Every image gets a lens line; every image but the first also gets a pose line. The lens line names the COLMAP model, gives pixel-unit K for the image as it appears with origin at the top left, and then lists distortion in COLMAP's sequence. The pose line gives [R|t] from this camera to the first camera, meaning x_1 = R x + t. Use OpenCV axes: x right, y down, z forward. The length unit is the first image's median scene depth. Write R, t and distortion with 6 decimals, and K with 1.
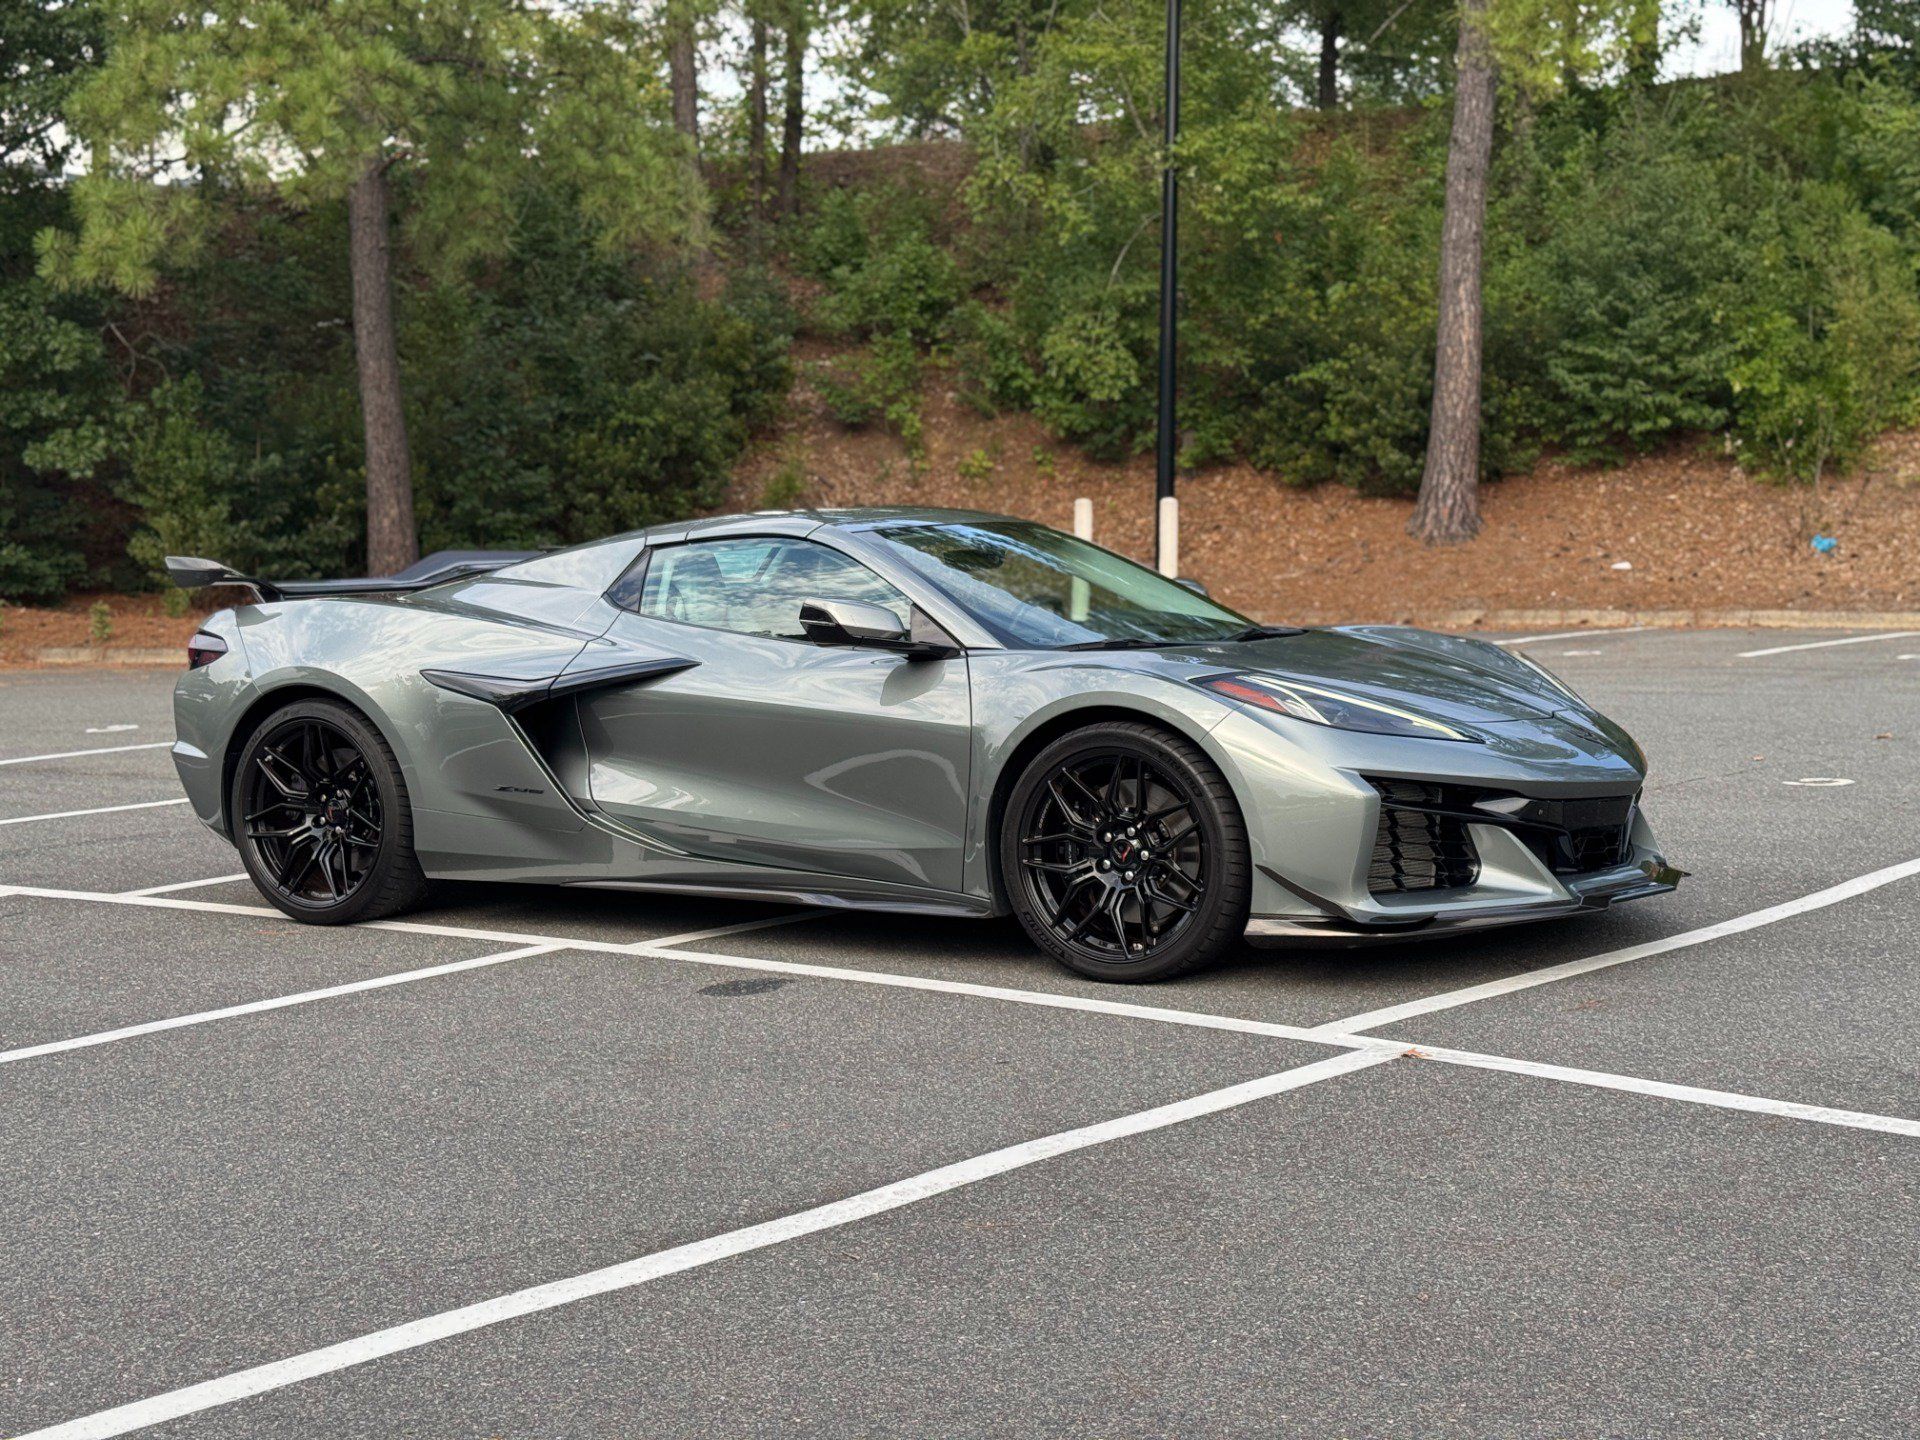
lens RADIAL K [[2673.0, 0, 955.3], [0, 2673.0, 720.1], [0, 0, 1]] dist [0.180461, -0.279213]
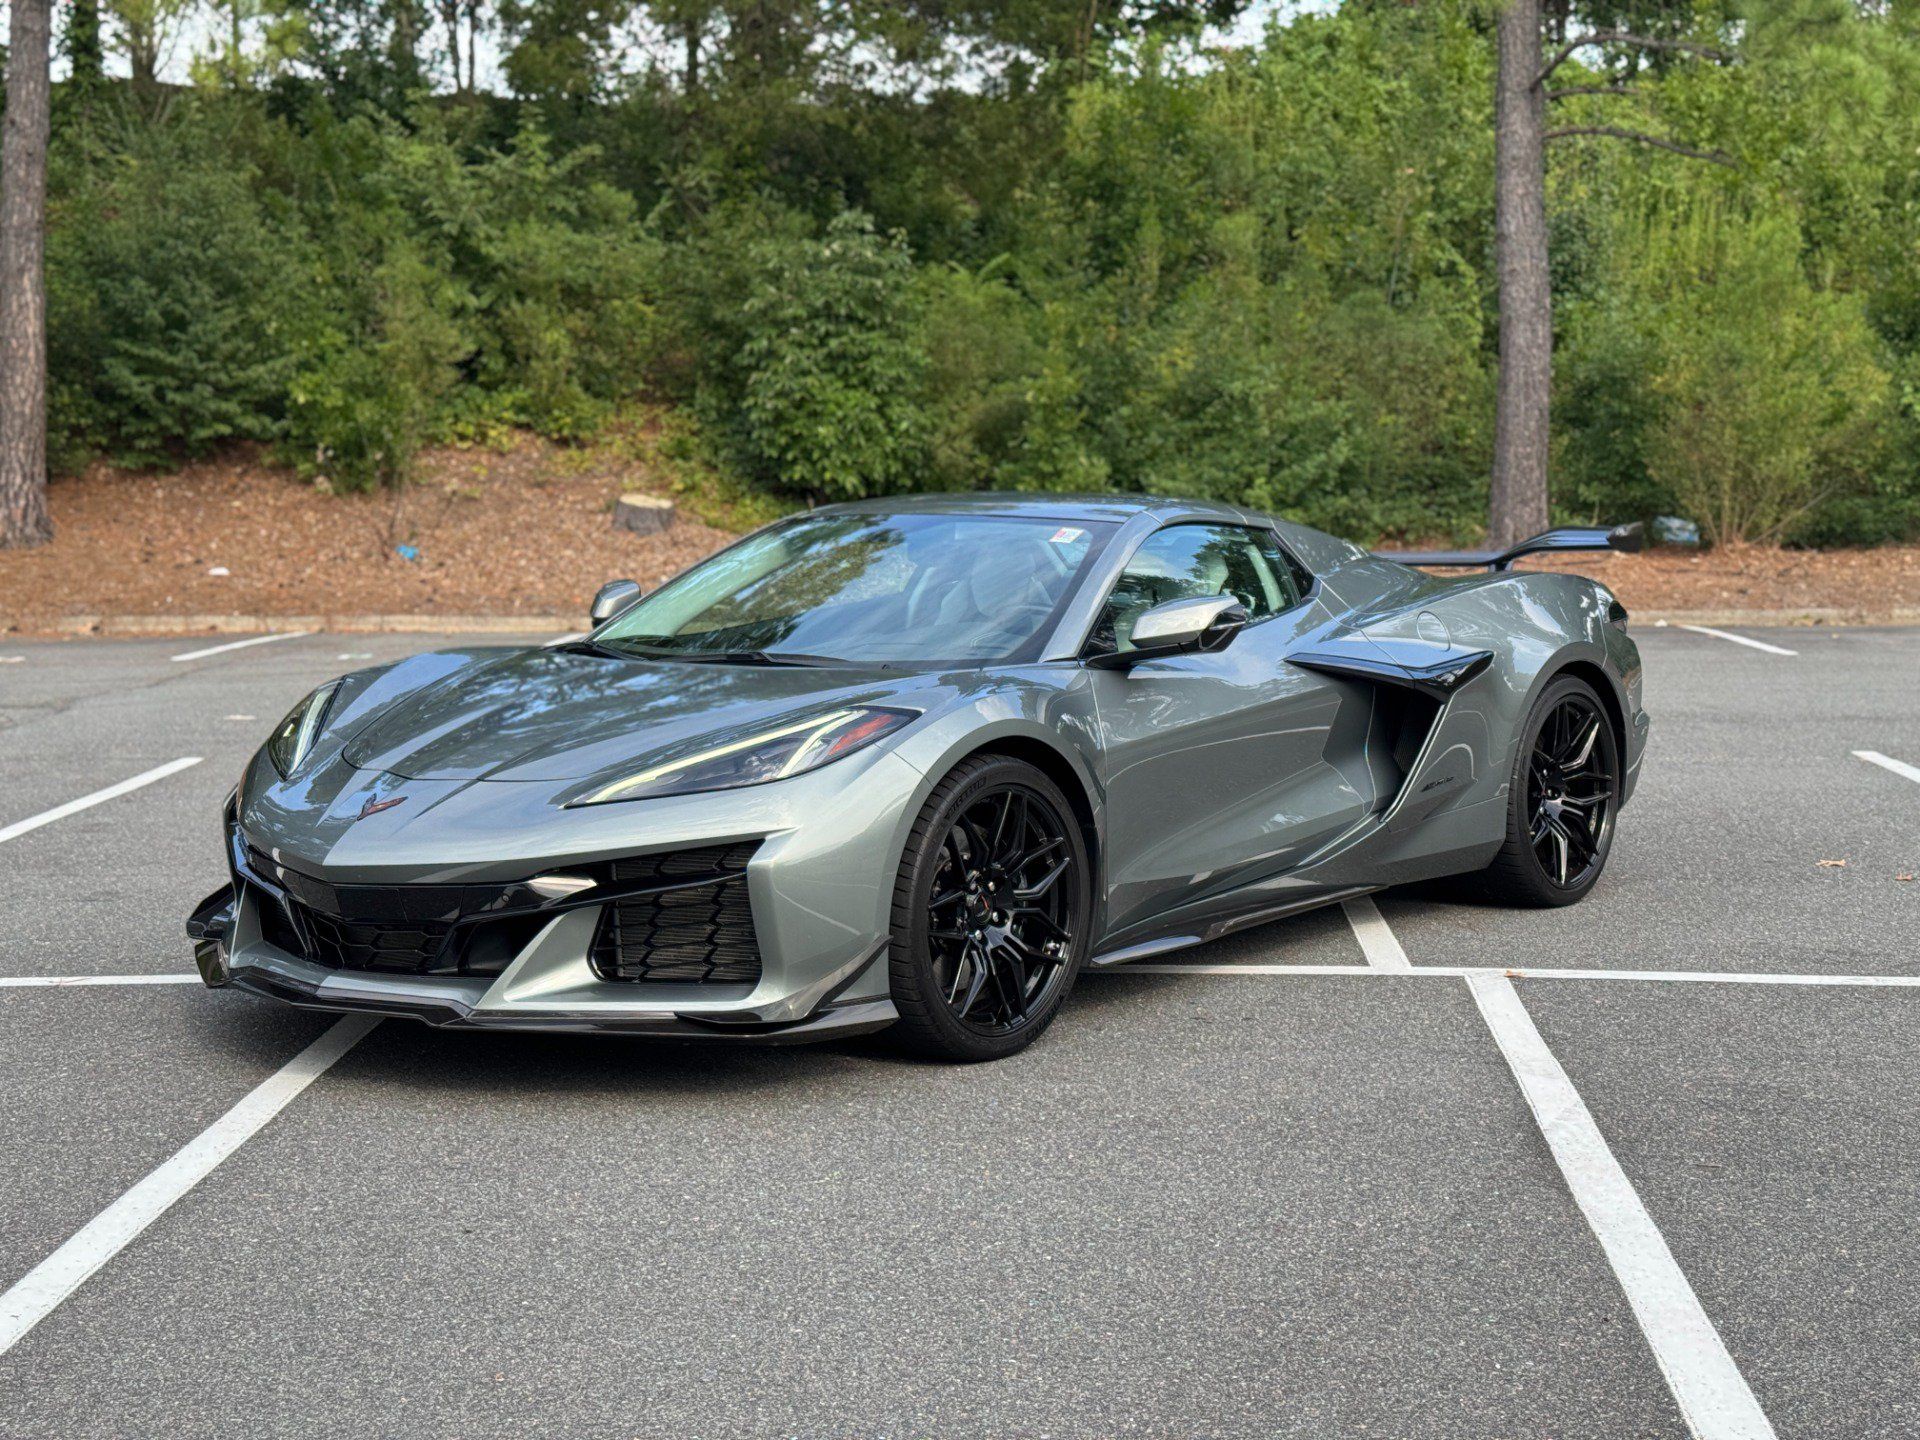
lens RADIAL K [[2667.8, 0, 960.5], [0, 2667.8, 712.3], [0, 0, 1]] dist [0.184901, -0.315688]
pose [[0.782025, -0.030399, 0.622506, -0.151988], [0.034969, 0.999377, 0.004874, -0.000571], [-0.622266, 0.017956, 0.782600, 0.048500]]
